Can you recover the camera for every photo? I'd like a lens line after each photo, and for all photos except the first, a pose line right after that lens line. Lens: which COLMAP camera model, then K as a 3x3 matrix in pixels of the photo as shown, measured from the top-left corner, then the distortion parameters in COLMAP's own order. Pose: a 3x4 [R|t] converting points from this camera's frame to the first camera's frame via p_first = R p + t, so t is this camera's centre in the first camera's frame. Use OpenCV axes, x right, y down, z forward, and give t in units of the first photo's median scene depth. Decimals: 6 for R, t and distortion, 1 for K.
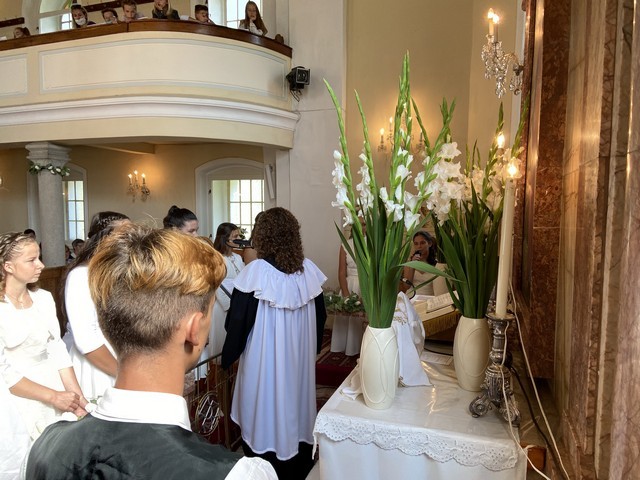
lens RADIAL K [[451.3, 0, 326.7], [0, 451.3, 247.4], [0, 0, 1]] dist [0.069580, -0.057295]
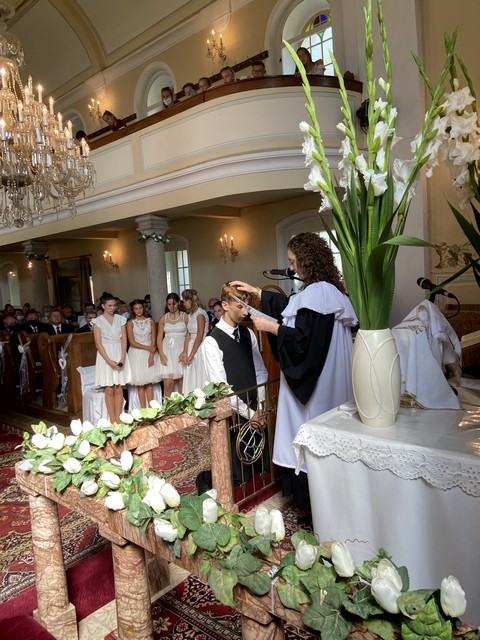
lens RADIAL K [[451.3, 0, 240.3], [0, 451.3, 314.2], [0, 0, 1]] dist [0.069580, -0.057295]
pose [[0.918791, -0.030856, -0.393536, 0.122846], [0.034954, 0.999384, 0.003247, 0.074810], [0.393193, -0.016739, 0.919304, 0.070127]]
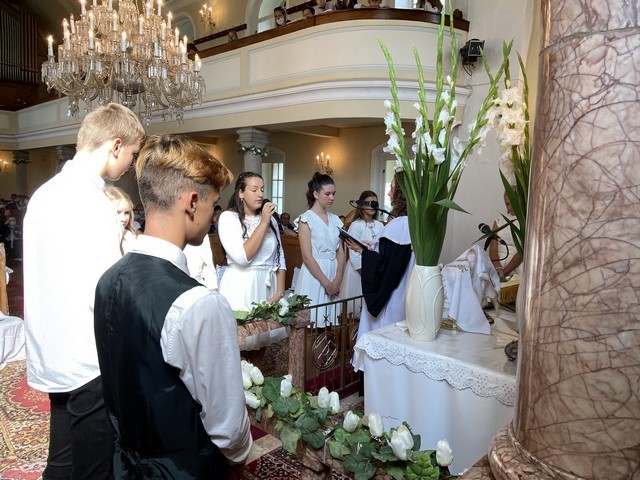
lens RADIAL K [[451.3, 0, 329.6], [0, 451.3, 242.1], [0, 0, 1]] dist [0.069580, -0.057295]
pose [[0.917219, 0.071534, -0.391908, 0.179252], [-0.064697, 0.997434, 0.030643, 0.055833], [0.393094, -0.002751, 0.919494, -0.044733]]
